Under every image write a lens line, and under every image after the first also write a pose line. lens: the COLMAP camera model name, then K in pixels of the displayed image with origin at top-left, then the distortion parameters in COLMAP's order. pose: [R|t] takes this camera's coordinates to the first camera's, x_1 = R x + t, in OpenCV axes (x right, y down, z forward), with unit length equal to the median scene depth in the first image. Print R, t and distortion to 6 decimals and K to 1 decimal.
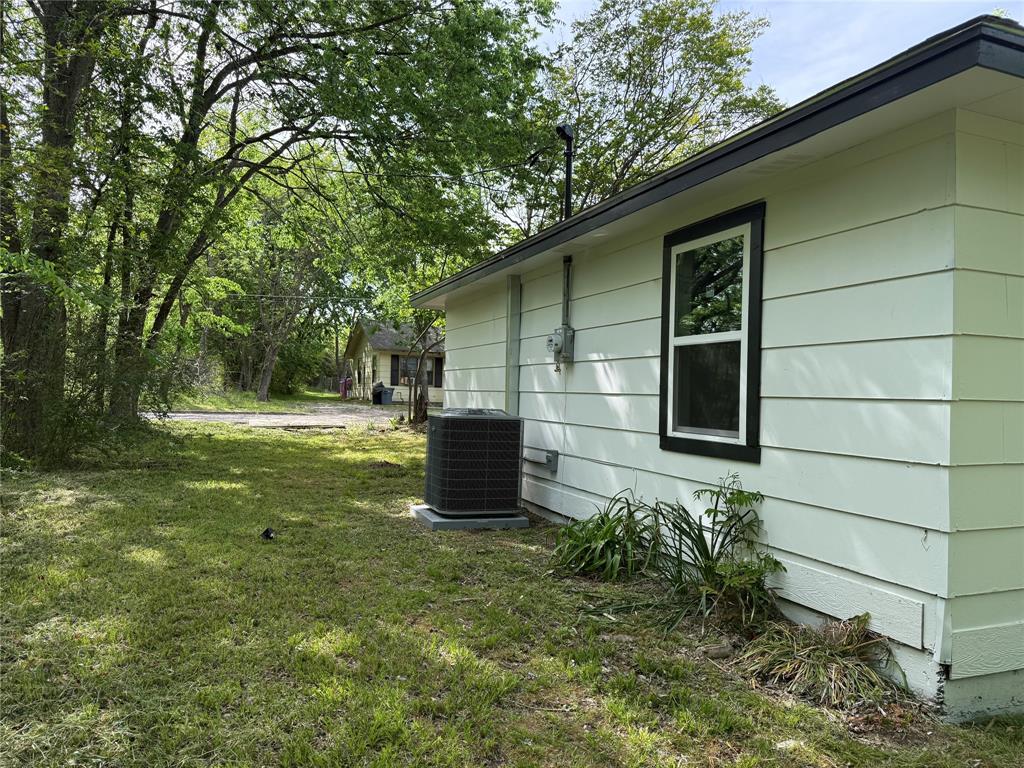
lens RADIAL K [[719.3, 0, 512.0], [0, 719.3, 384.0], [0, 0, 1]] dist [0.071246, -0.096024]
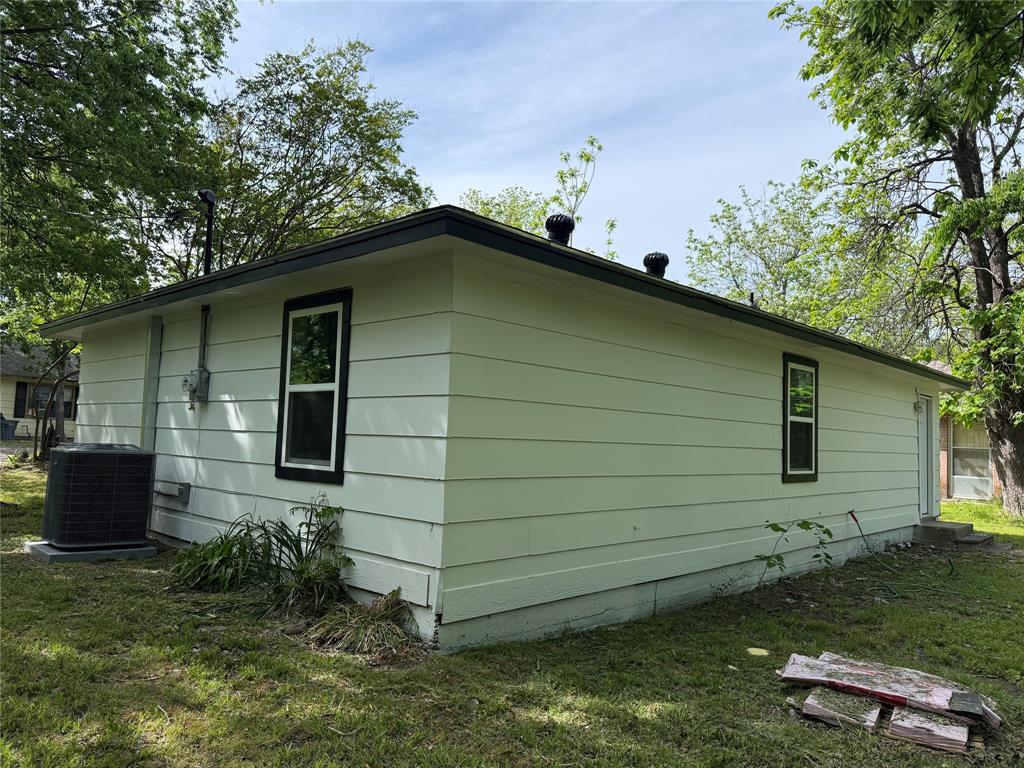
lens RADIAL K [[719.3, 0, 512.0], [0, 719.3, 384.0], [0, 0, 1]] dist [0.071246, -0.096024]
pose [[0.907931, 0.041276, 0.417083, 0.060442], [-0.019429, 0.998214, -0.056492, -0.004703], [-0.418670, 0.043188, 0.907111, -0.292574]]
